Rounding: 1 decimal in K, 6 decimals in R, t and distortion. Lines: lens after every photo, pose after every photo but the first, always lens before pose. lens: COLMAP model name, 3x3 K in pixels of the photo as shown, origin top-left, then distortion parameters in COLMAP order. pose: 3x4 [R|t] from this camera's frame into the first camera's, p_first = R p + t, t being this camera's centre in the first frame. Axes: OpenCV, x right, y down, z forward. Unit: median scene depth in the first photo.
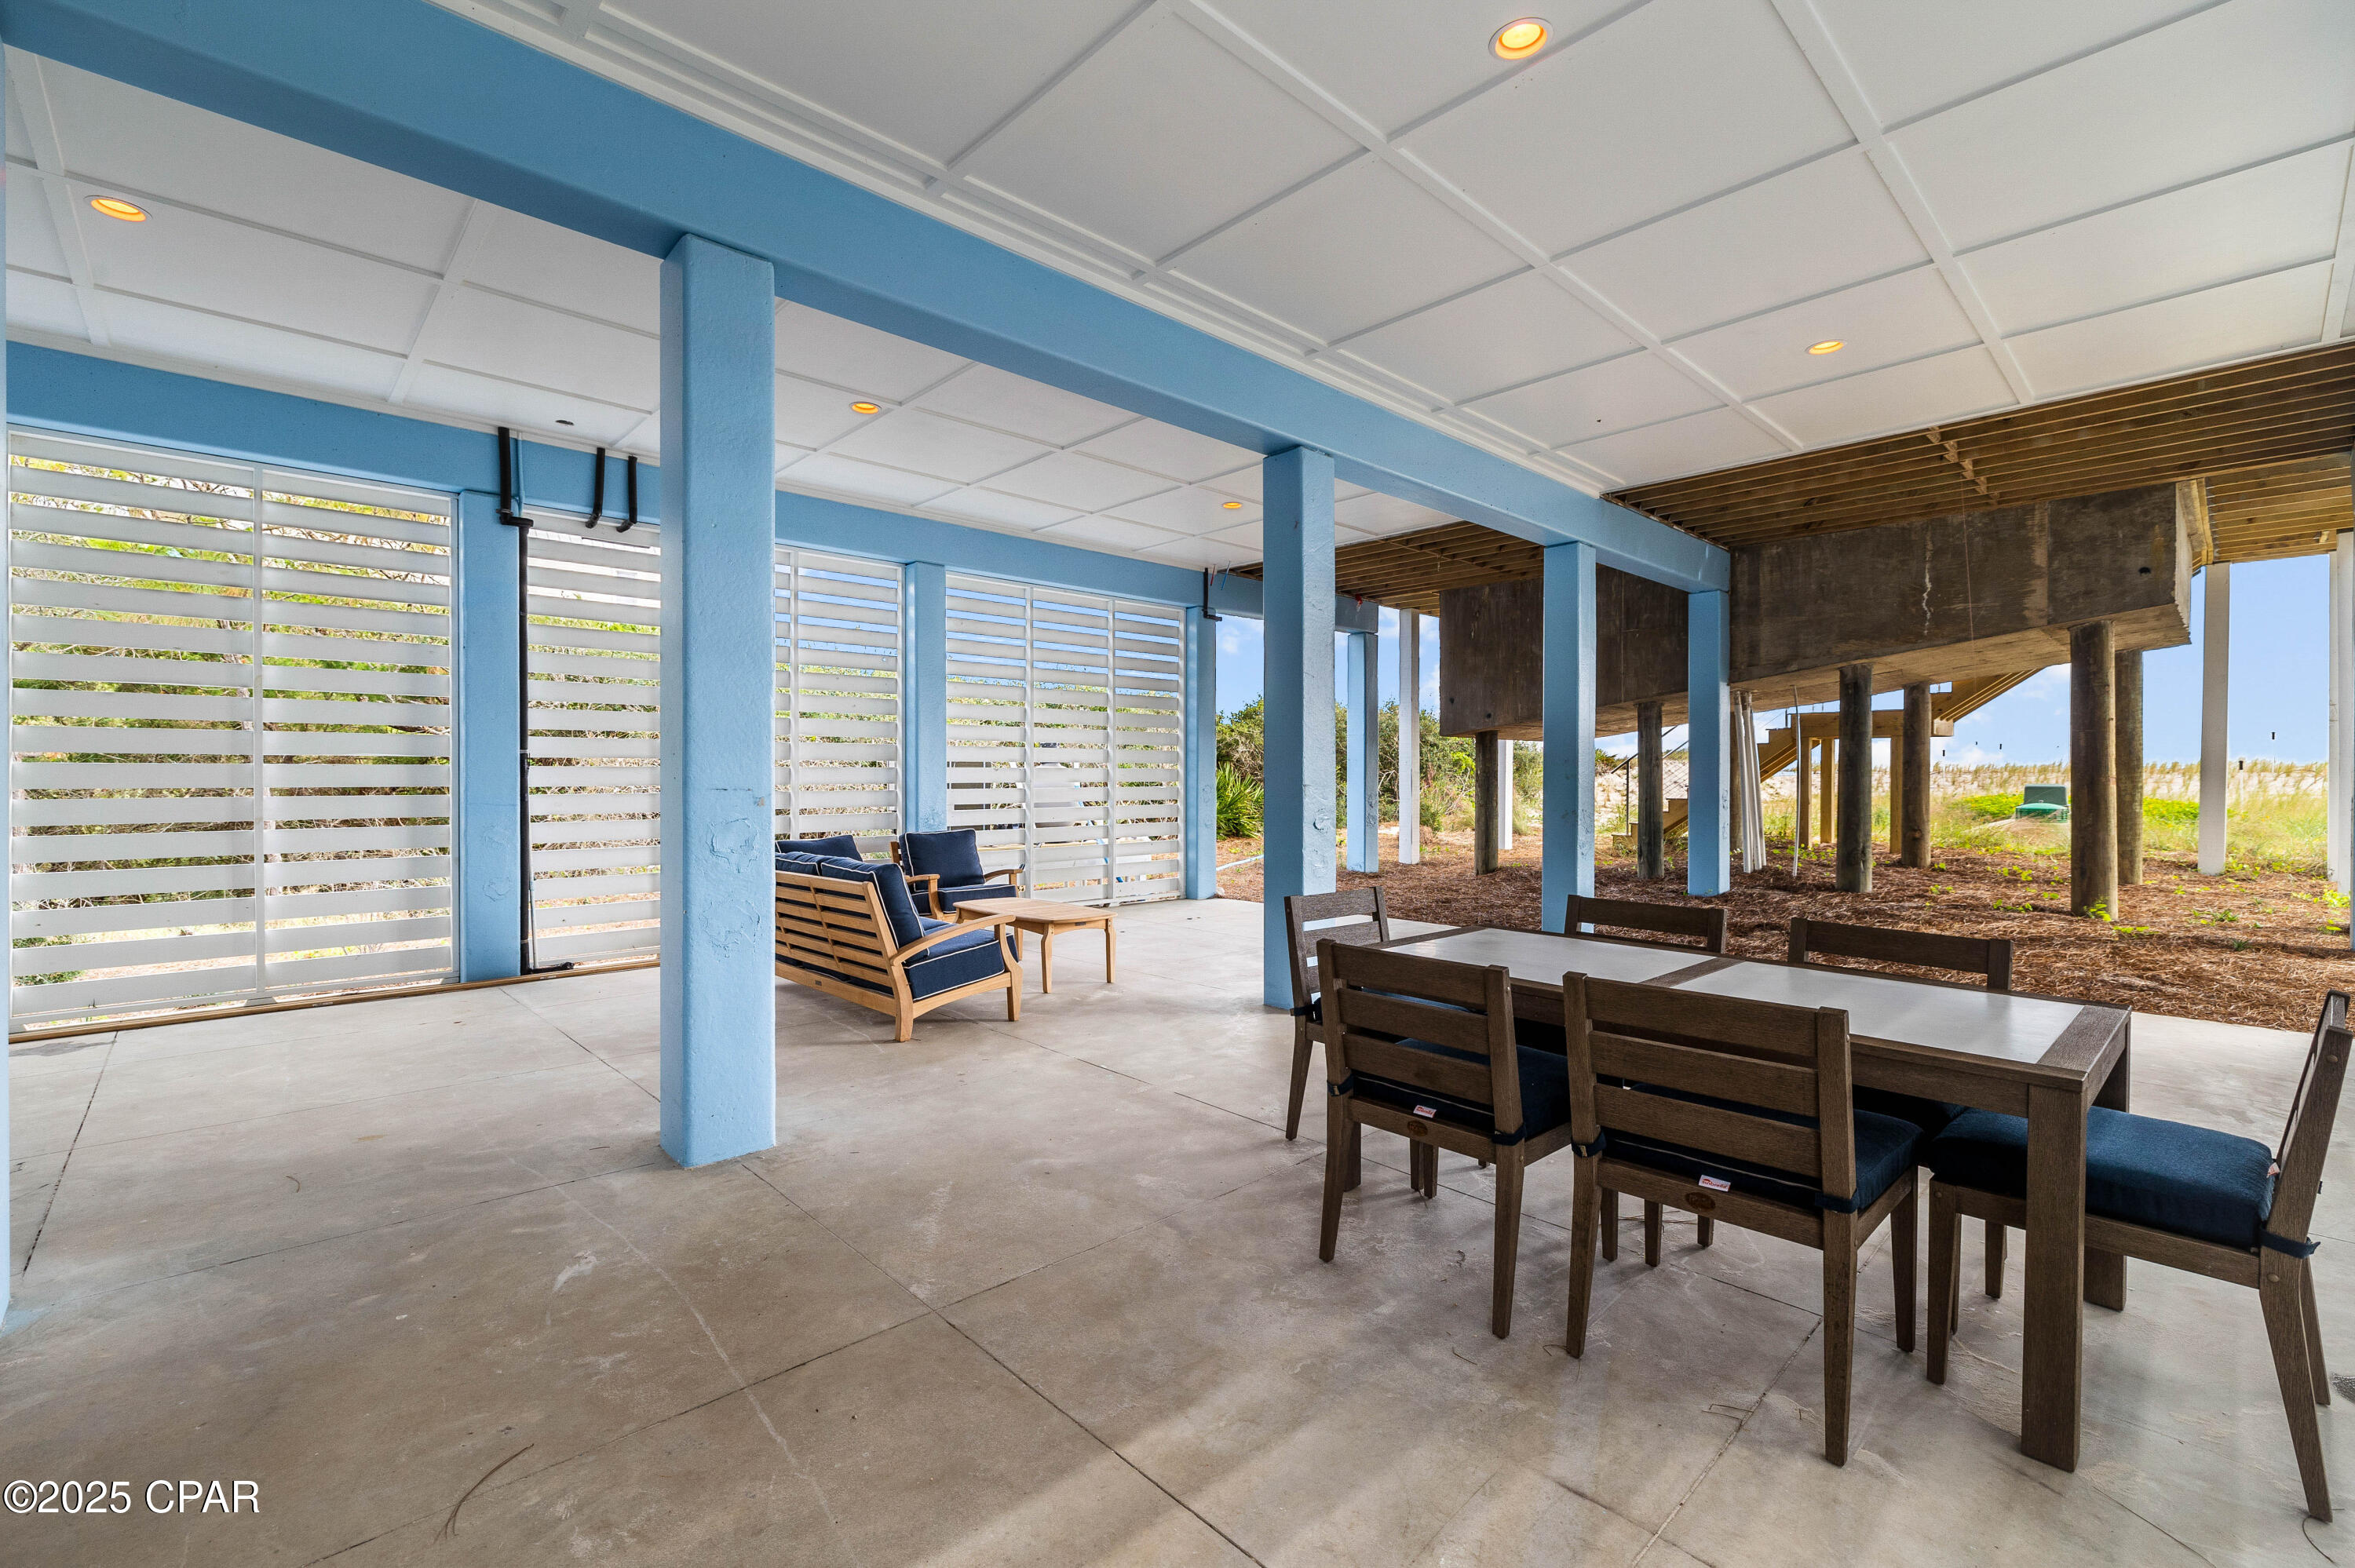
lens RADIAL K [[1004.2, 0, 1175.4], [0, 1004.2, 789.6], [0, 0, 1]] dist [-0.000203, -0.000808]
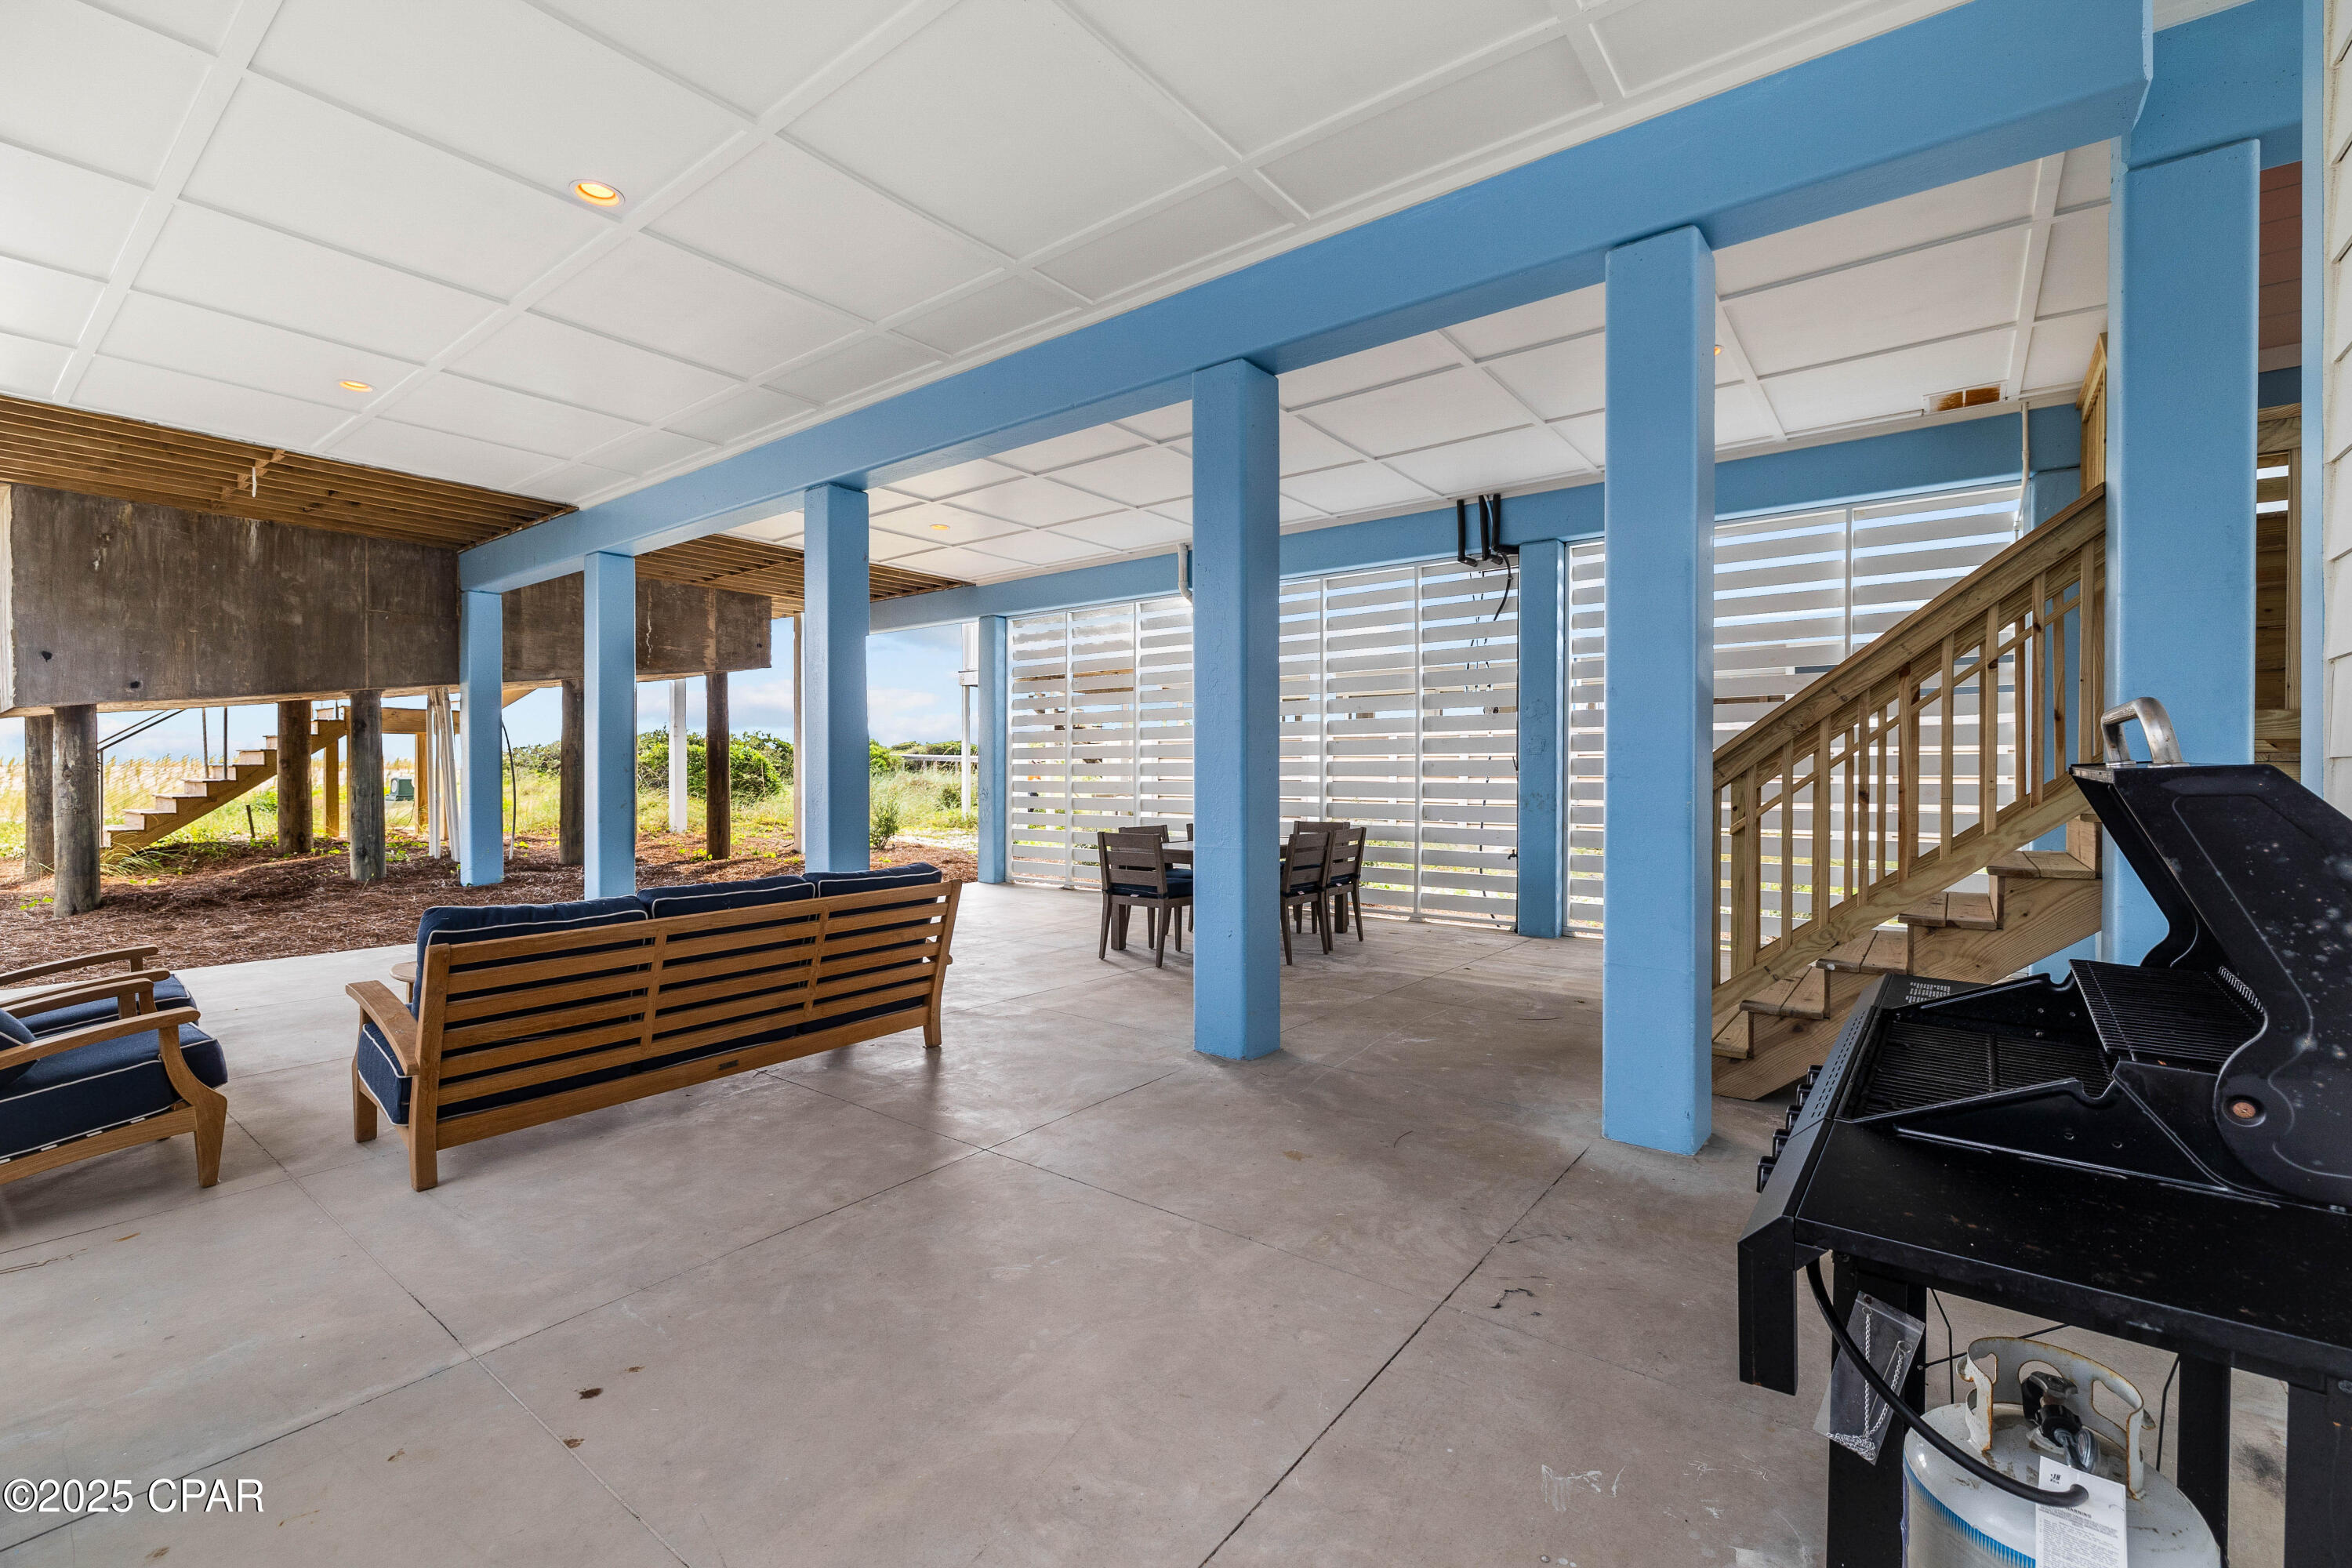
lens RADIAL K [[1003.1, 0, 1194.2], [0, 1003.1, 784.2], [0, 0, 1]] dist [-0.000203, -0.000808]
pose [[-0.164004, -0.011298, 0.986395, -0.730610], [0.013665, 0.999812, 0.013723, -0.003884], [-0.986365, 0.015730, -0.163819, 0.533164]]
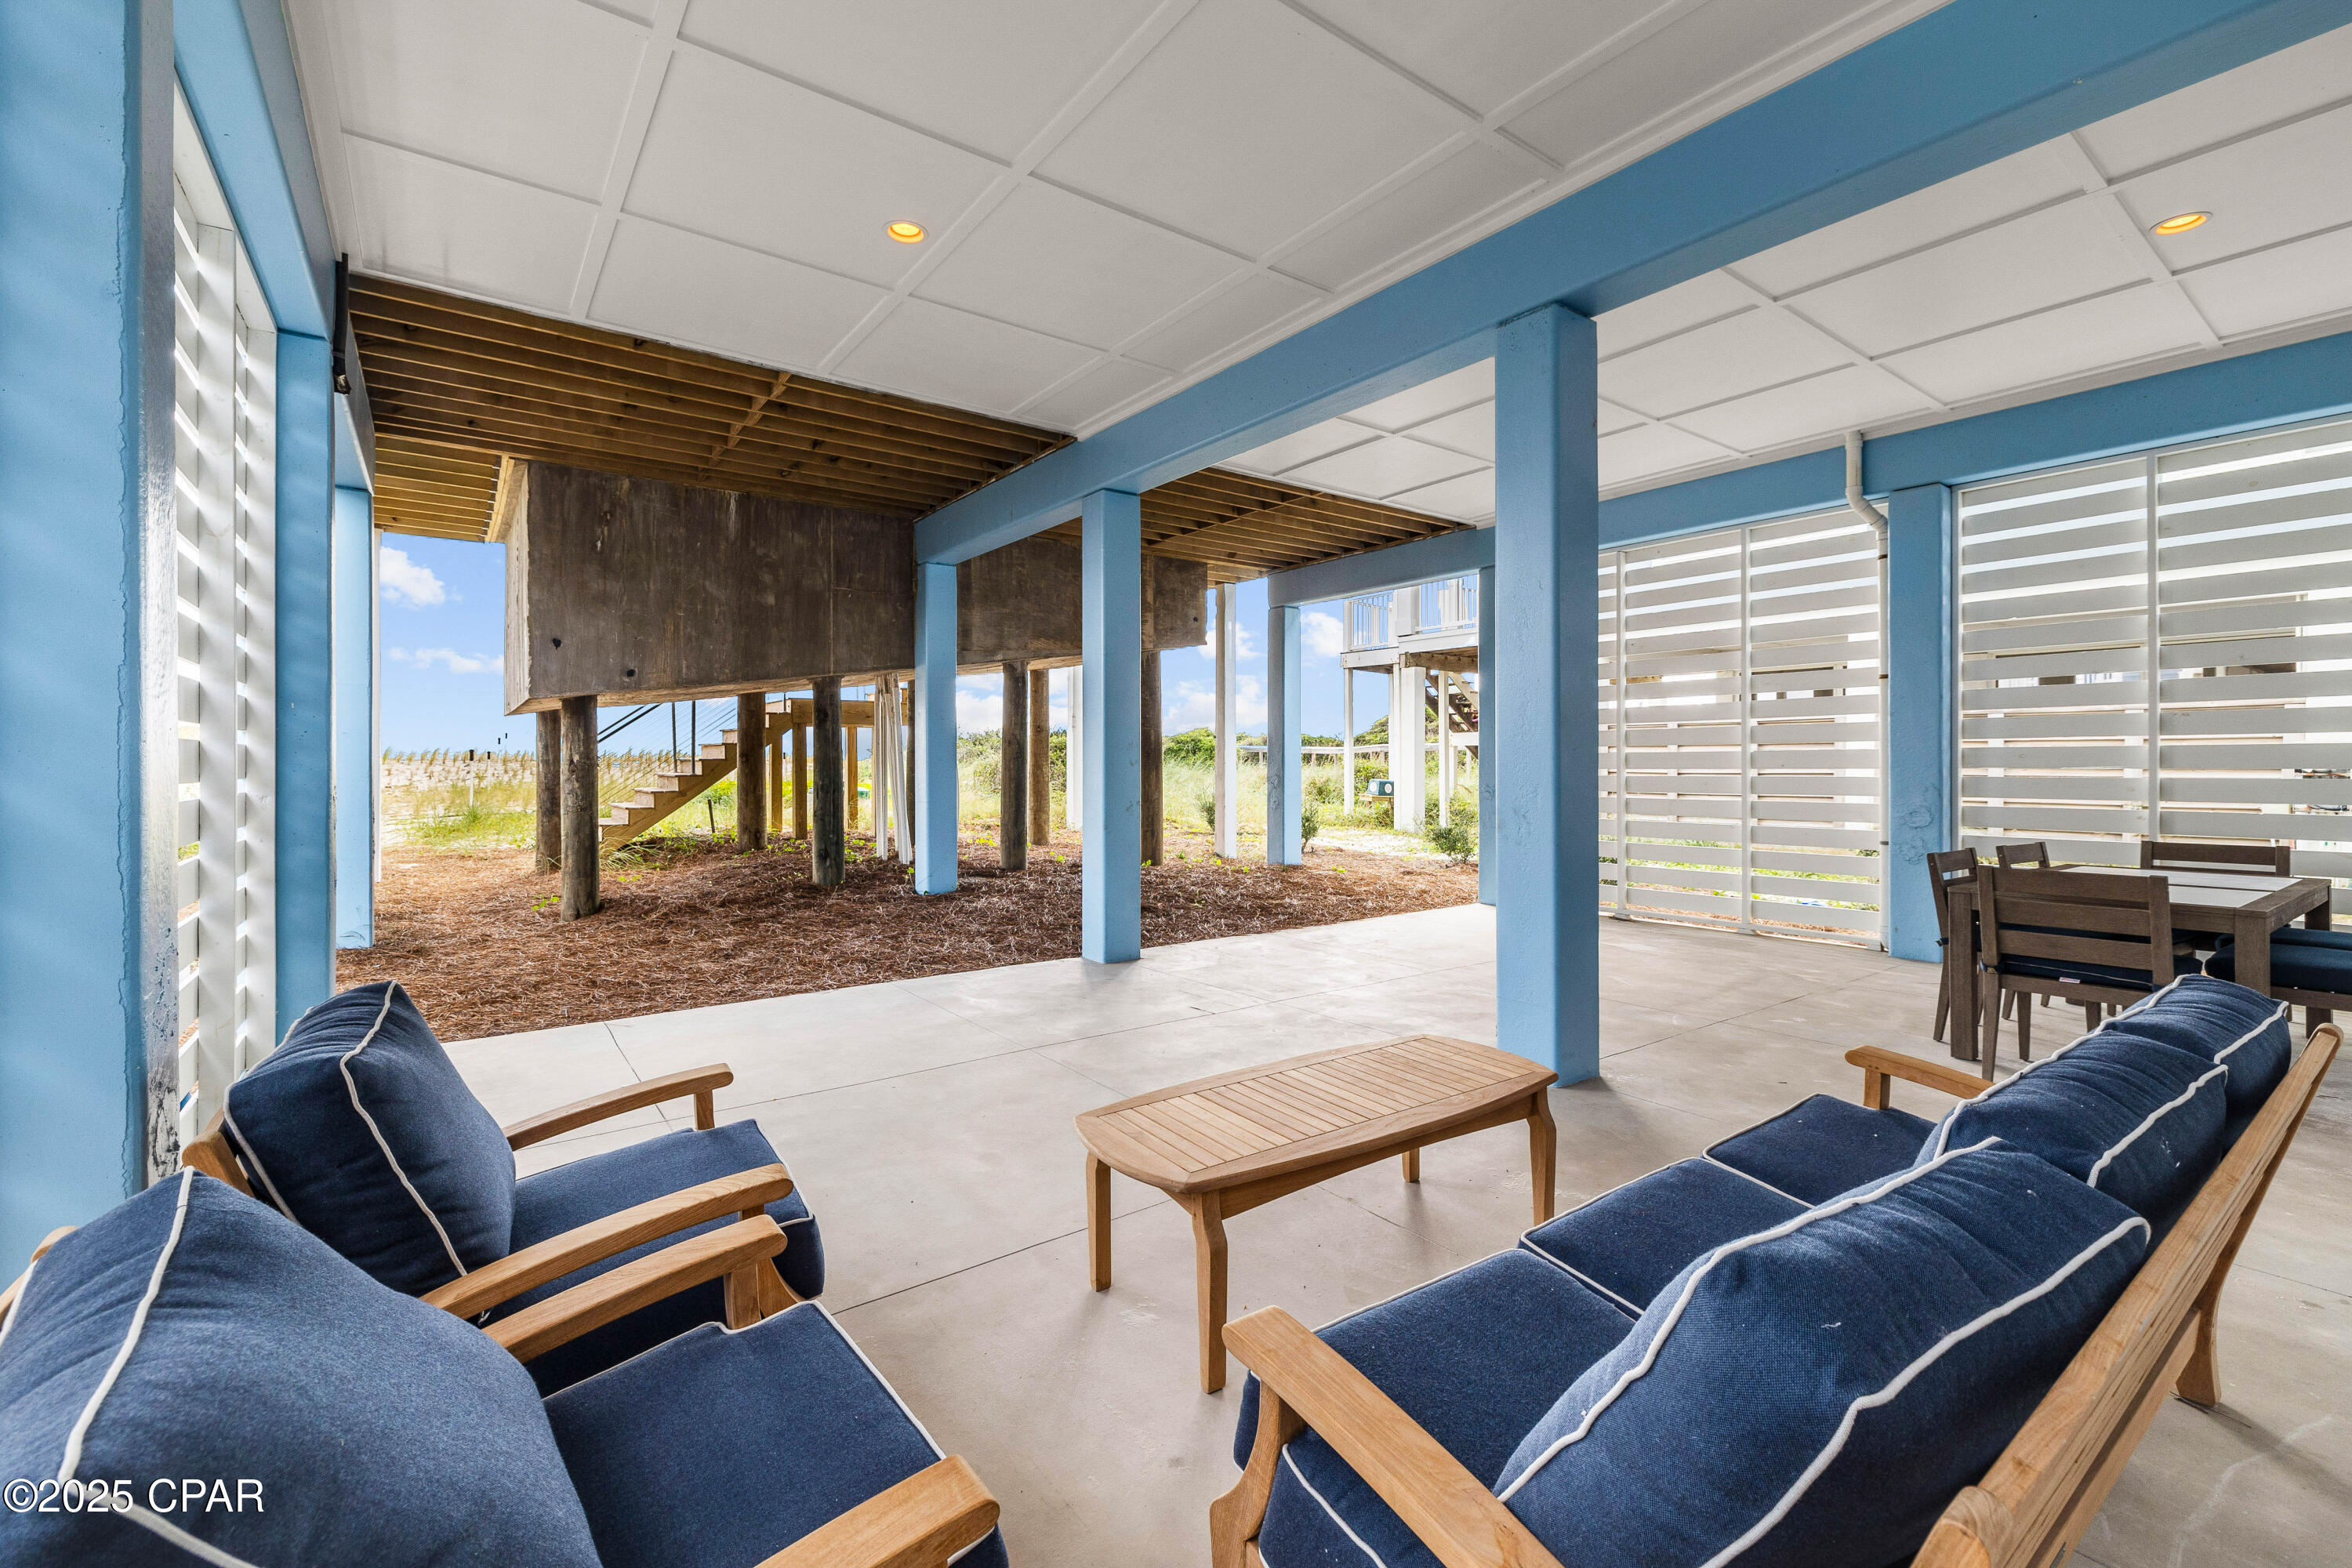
lens RADIAL K [[1003.1, 0, 1183.6], [0, 1003.1, 768.5], [0, 0, 1]] dist [-0.000203, -0.000808]
pose [[0.119772, -0.005058, 0.992789, -0.428087], [0.016853, 0.999853, 0.003061, -0.009788], [-0.992658, 0.016365, 0.119839, 0.795166]]
